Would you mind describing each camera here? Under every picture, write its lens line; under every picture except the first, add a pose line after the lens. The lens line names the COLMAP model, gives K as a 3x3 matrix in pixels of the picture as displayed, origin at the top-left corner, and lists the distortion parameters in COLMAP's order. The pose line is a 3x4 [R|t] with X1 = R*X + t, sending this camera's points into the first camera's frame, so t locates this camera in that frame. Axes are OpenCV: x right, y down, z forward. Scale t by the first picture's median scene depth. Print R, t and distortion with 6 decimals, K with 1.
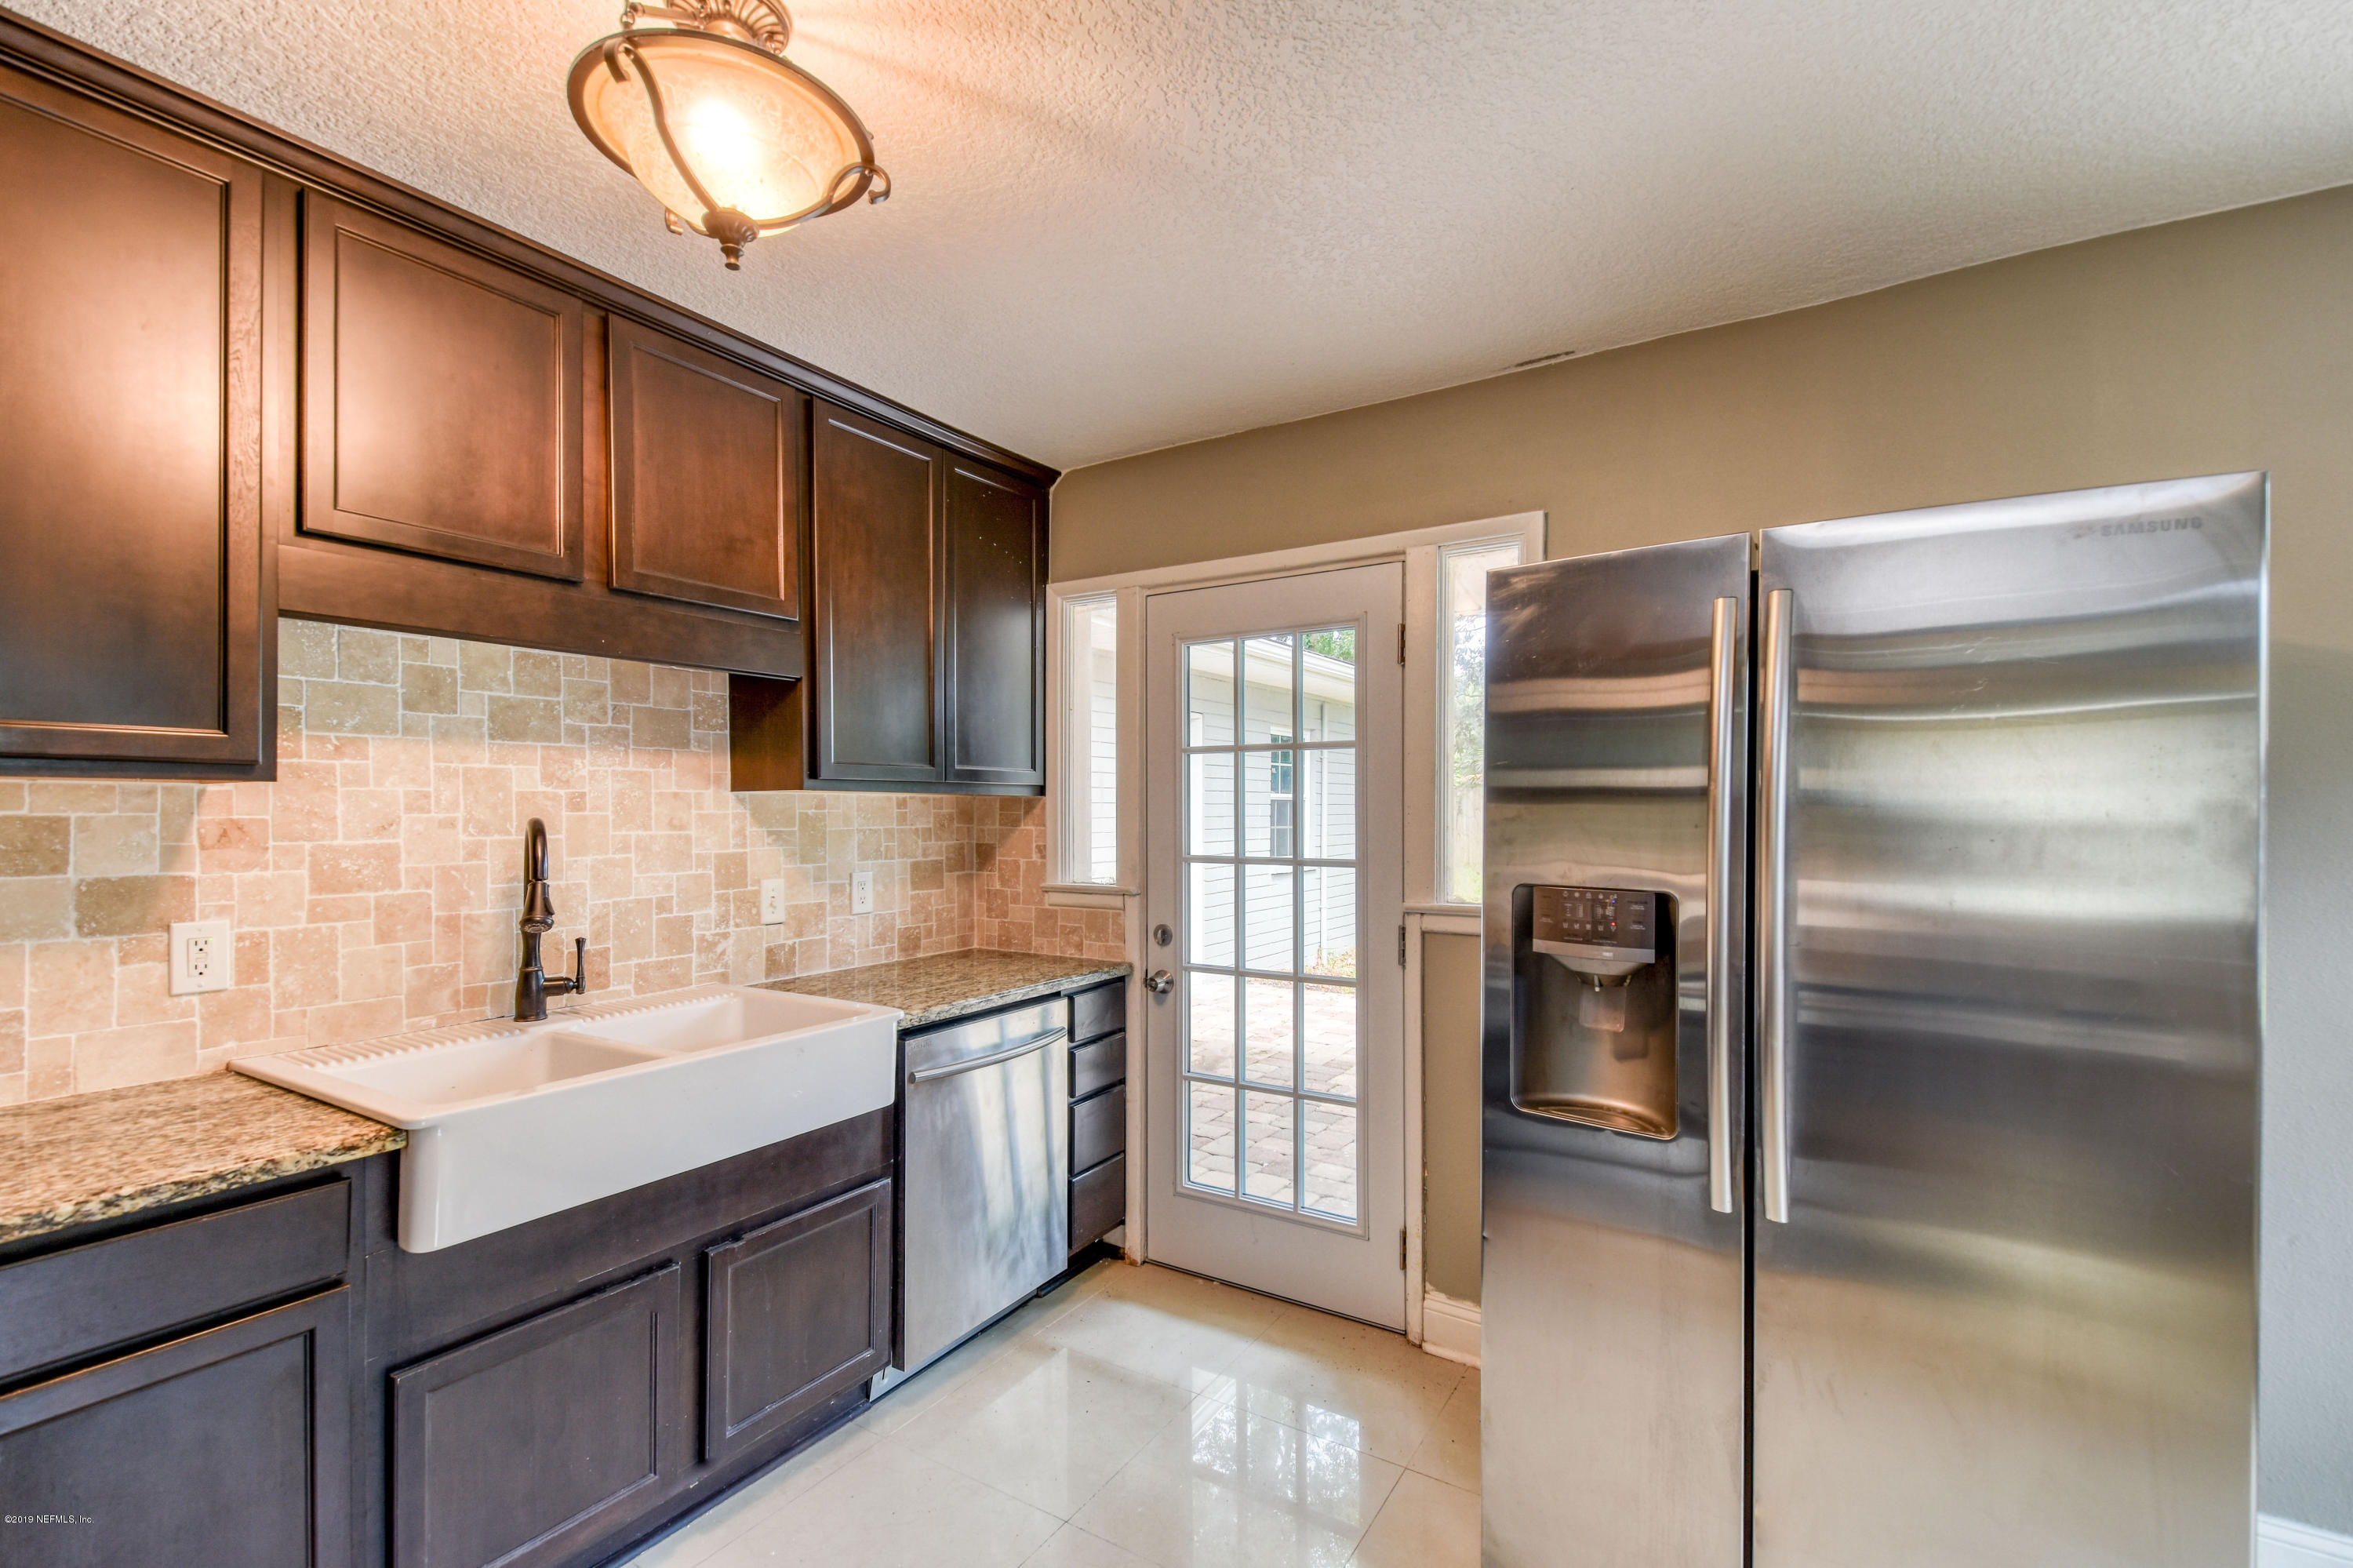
lens RADIAL K [[1044.1, 0, 1182.6], [0, 1044.1, 793.0], [0, 0, 1]] dist [0.015932, -0.016128]
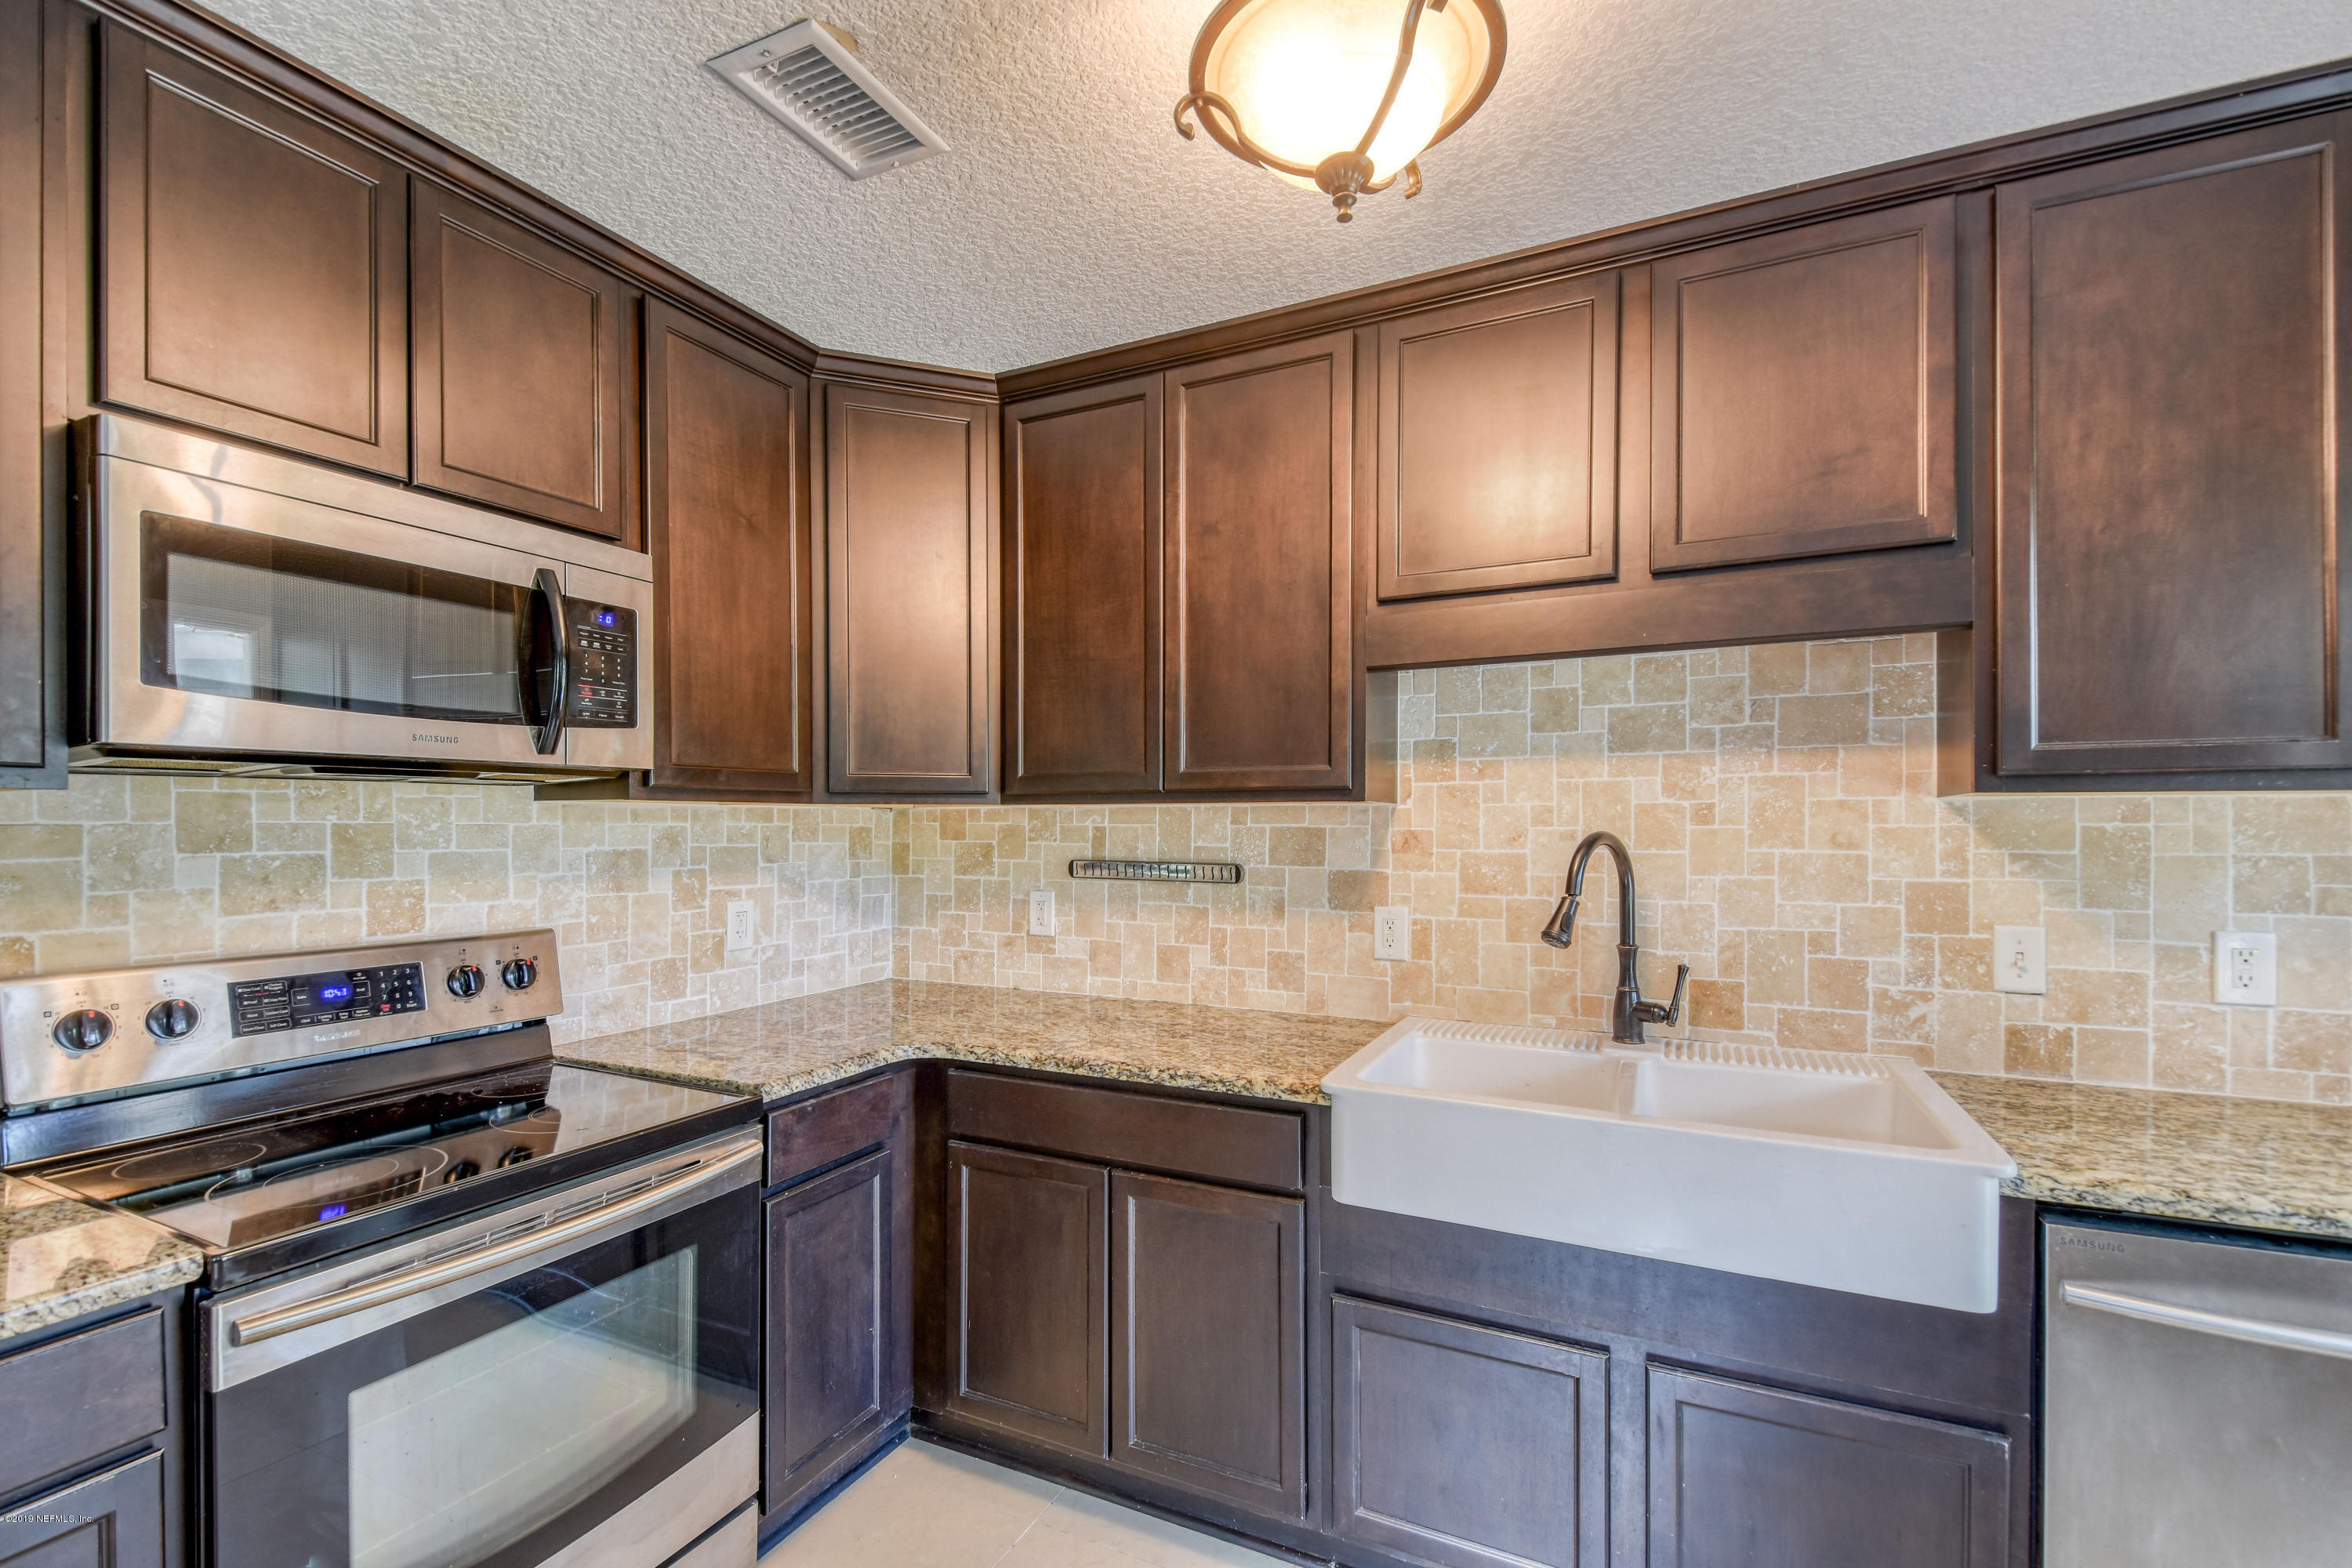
lens RADIAL K [[1016.4, 0, 1160.6], [0, 1016.4, 819.0], [0, 0, 1]] dist [0.022418, -0.018267]
pose [[0.069605, -0.004482, -0.997565, 0.257642], [0.016810, 0.999853, -0.003319, 0.007634], [0.997433, -0.016538, 0.069670, 0.469344]]
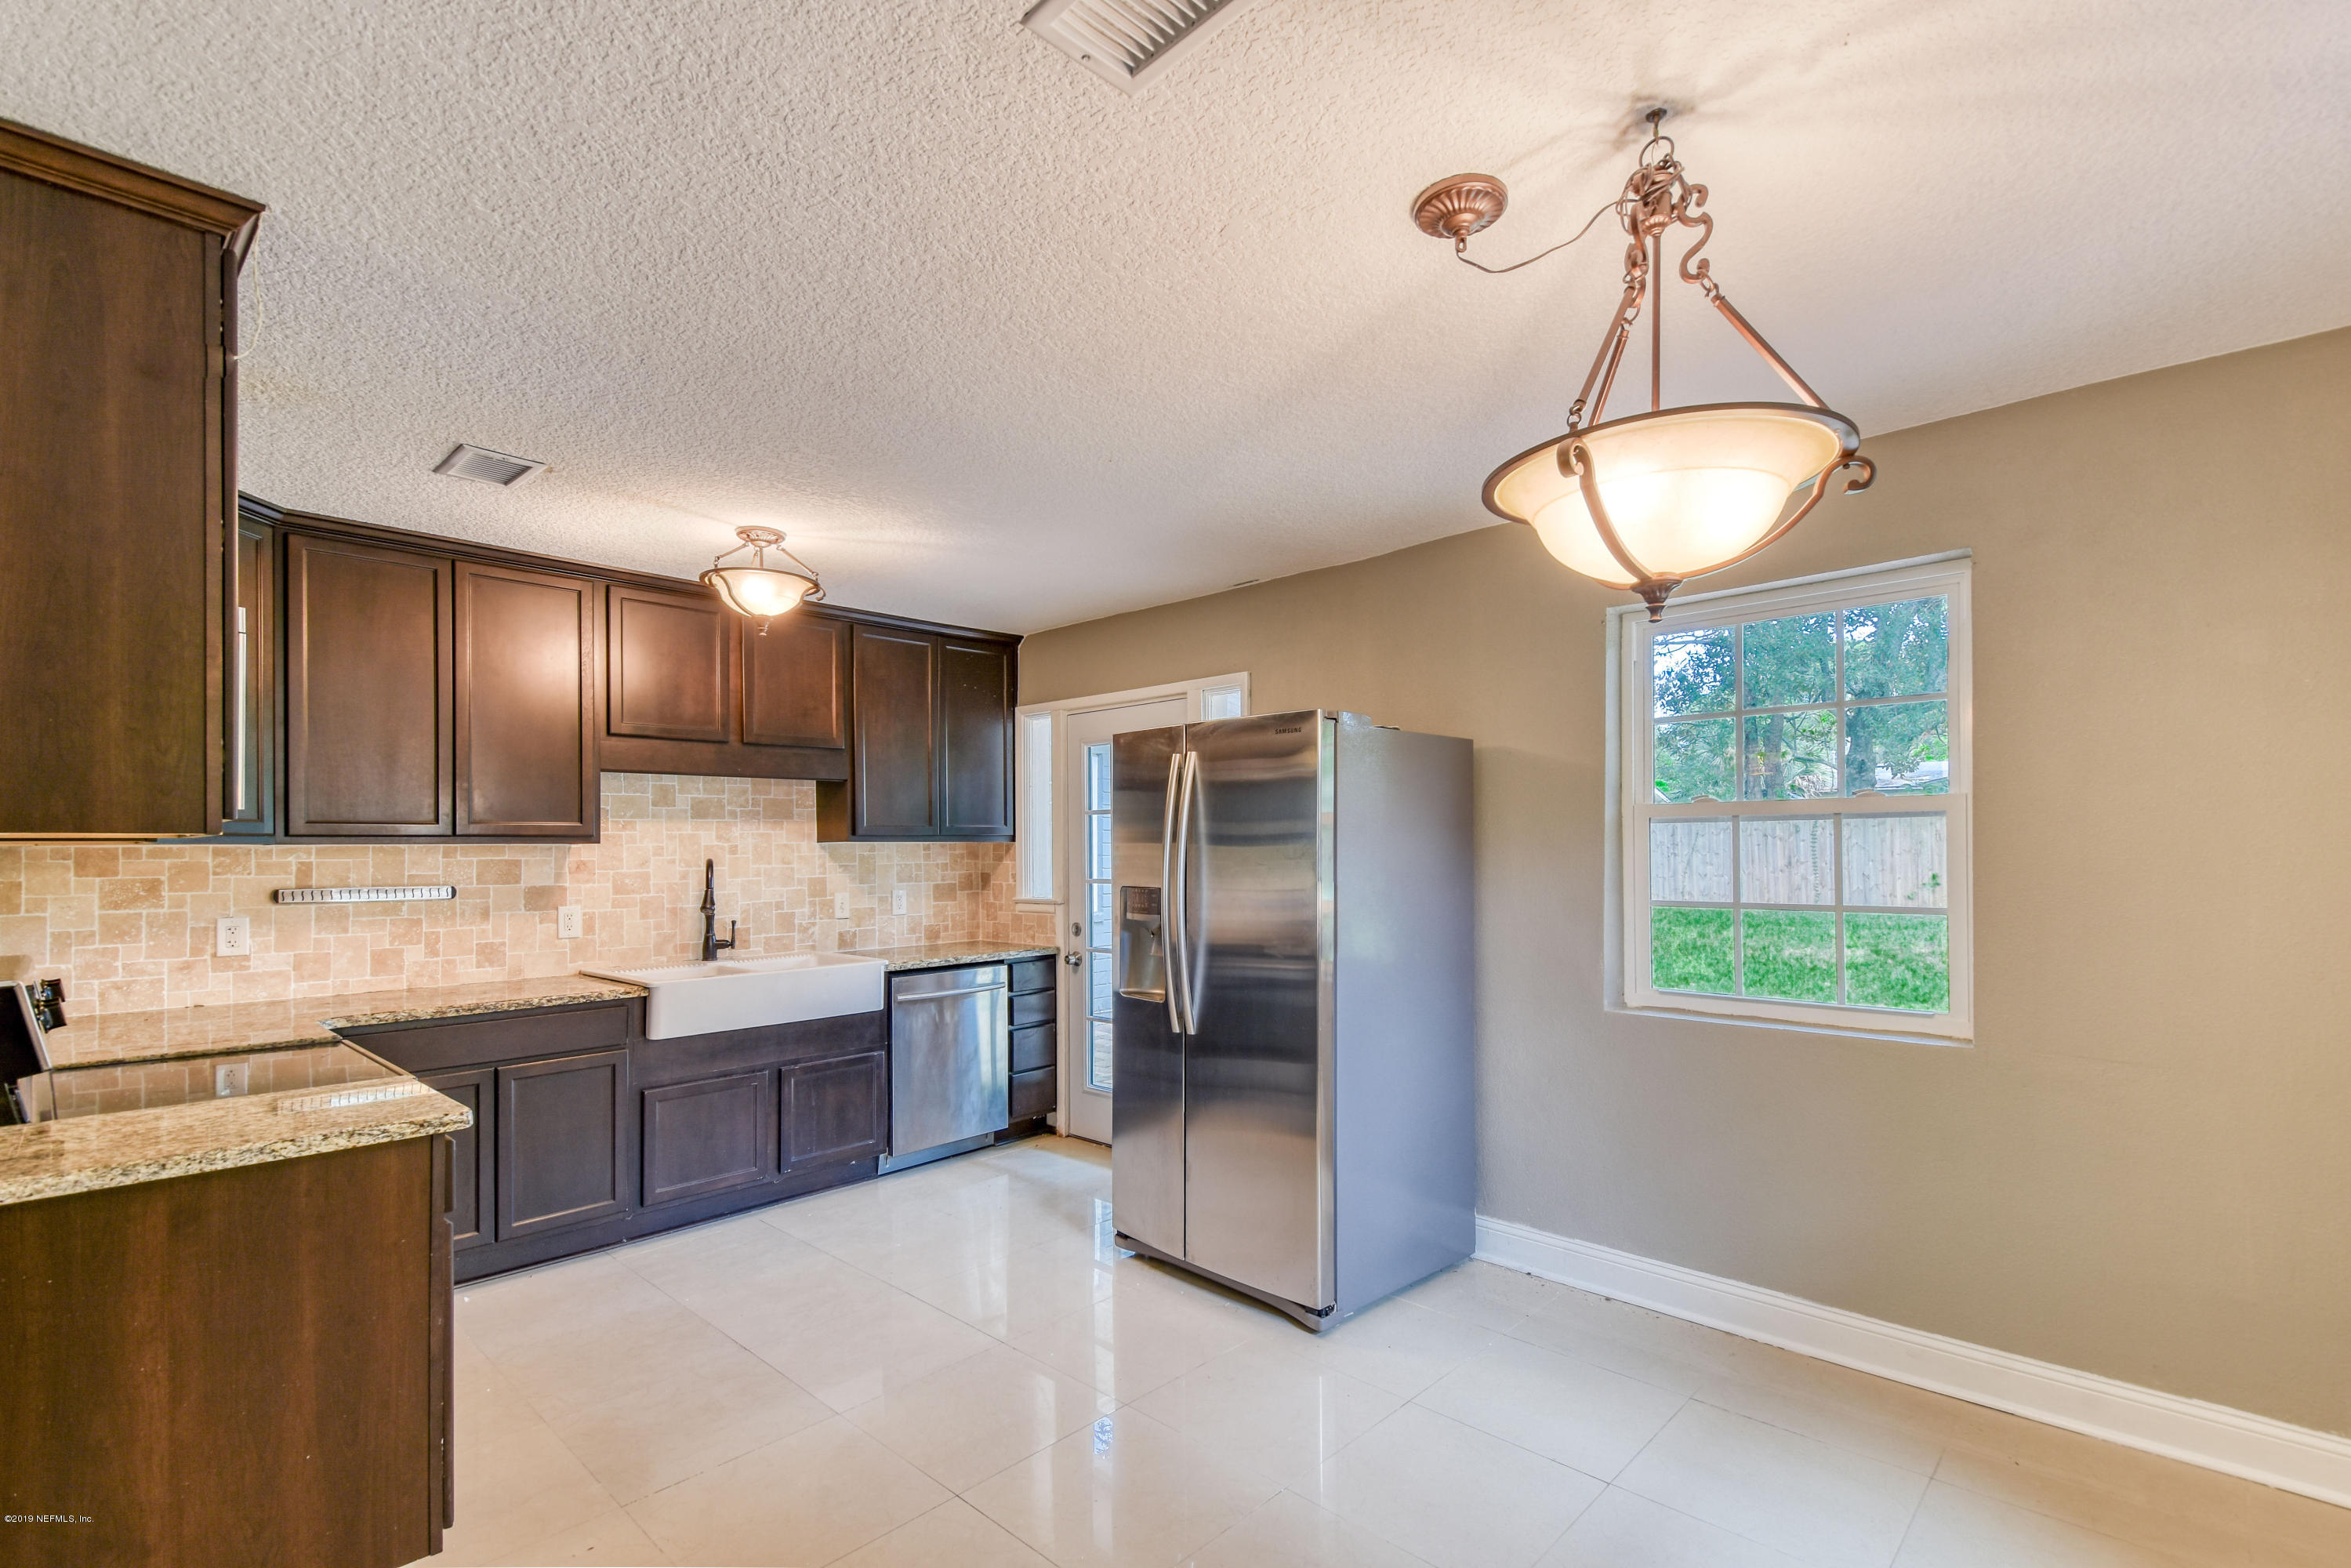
lens RADIAL K [[1142.6, 0, 1203.3], [0, 1142.6, 805.8], [0, 0, 1]] dist [0.003551, -0.000049]
pose [[0.978047, -0.018655, -0.207546, 0.682042], [0.014446, 0.999659, -0.021776, -0.013945], [0.207881, 0.018300, 0.977983, -0.846516]]
